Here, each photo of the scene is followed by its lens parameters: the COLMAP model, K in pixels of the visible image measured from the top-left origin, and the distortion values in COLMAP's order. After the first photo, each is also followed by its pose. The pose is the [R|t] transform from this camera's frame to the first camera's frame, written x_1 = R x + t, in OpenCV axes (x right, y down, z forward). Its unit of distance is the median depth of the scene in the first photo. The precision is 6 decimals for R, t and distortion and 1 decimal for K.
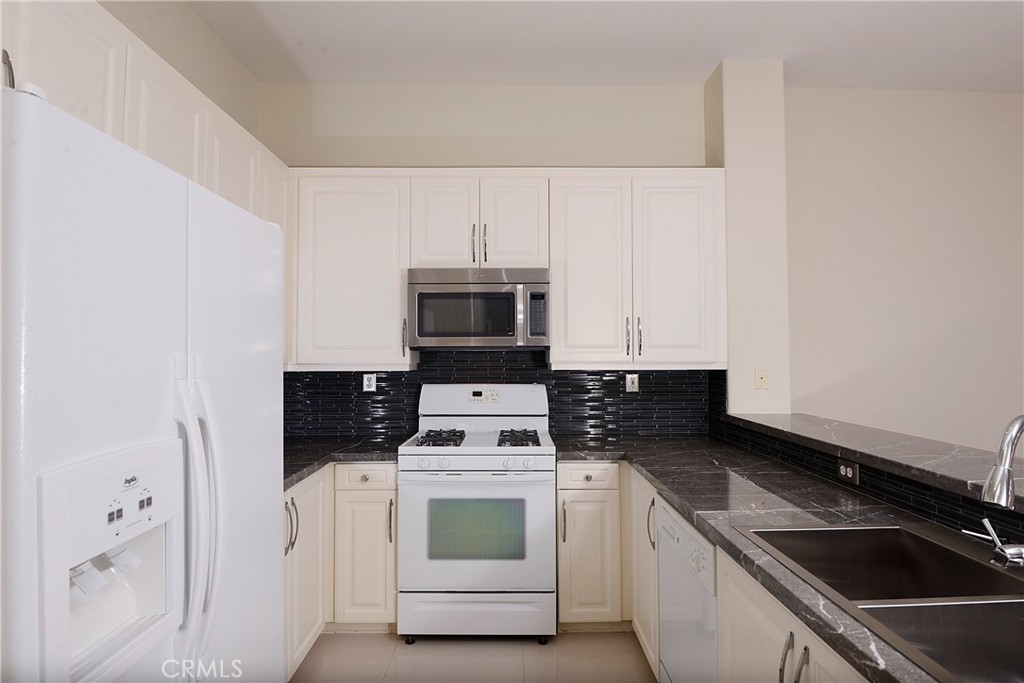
lens RADIAL K [[528.5, 0, 512.0], [0, 528.5, 341.5], [0, 0, 1]] dist [0.001058, 0.000075]
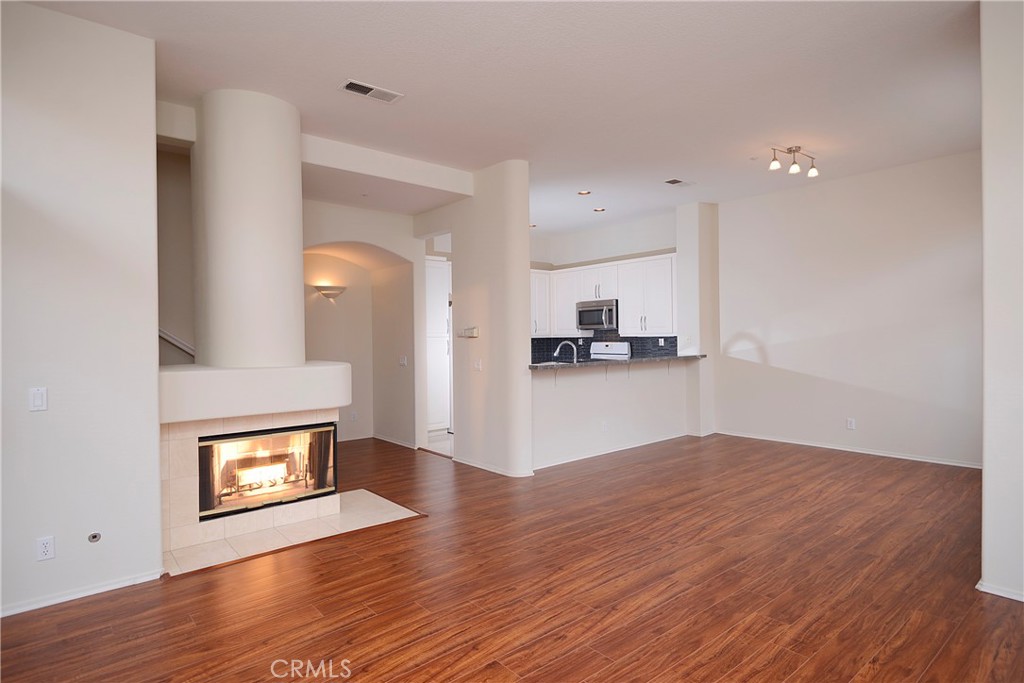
lens RADIAL K [[555.7, 0, 512.0], [0, 555.7, 341.5], [0, 0, 1]] dist [0.003758, 0.000259]
pose [[0.644451, 0.001955, -0.764643, 1.890837], [0.040399, 0.998513, 0.036601, -0.048020], [0.763578, -0.054479, 0.643414, -1.246713]]
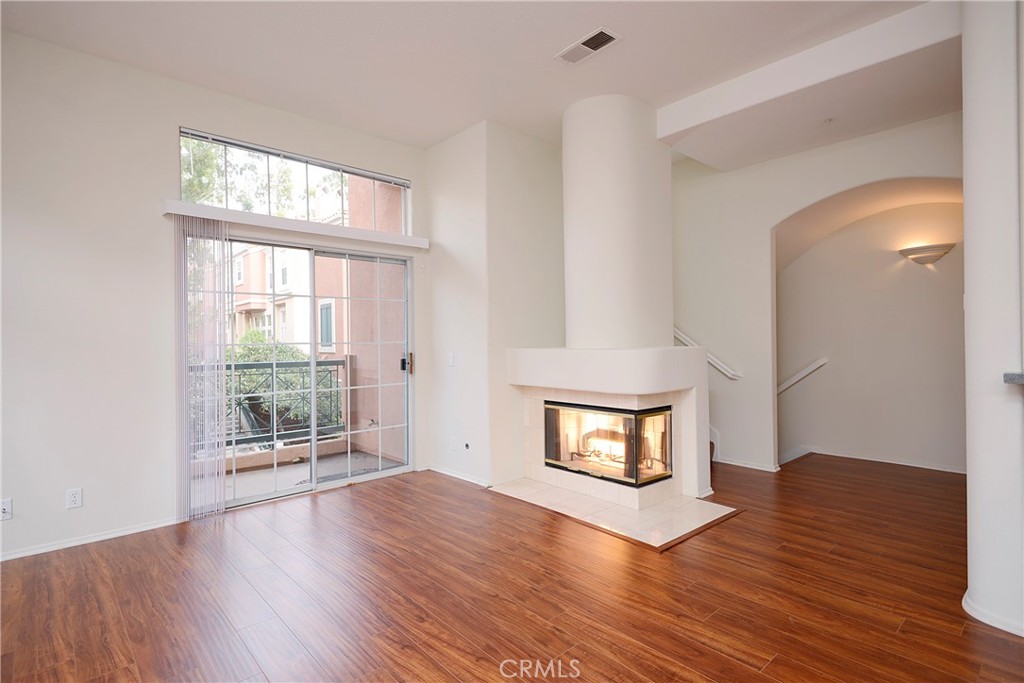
lens RADIAL K [[508.2, 0, 518.4], [0, 508.2, 336.5], [0, 0, 1]] dist [0.026059, -0.000161]
pose [[-0.741962, 0.009111, -0.670381, 1.528302], [0.042182, 0.998561, -0.033115, 0.044416], [0.669114, -0.052848, -0.741278, 0.057365]]
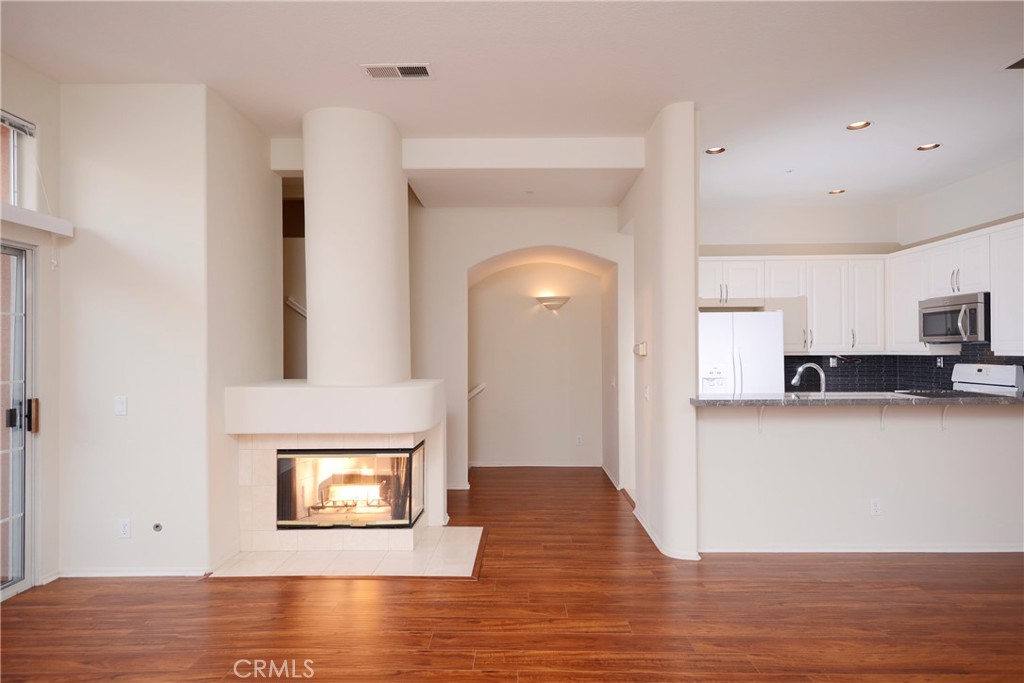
lens RADIAL K [[575.9, 0, 512.3], [0, 575.9, 350.5], [0, 0, 1]] dist [0.053601, -0.040537]
pose [[-0.017188, 0.003724, -0.999845, 1.851292], [0.043957, 0.999029, 0.002965, -0.030148], [0.998886, -0.043899, -0.017335, -0.404097]]
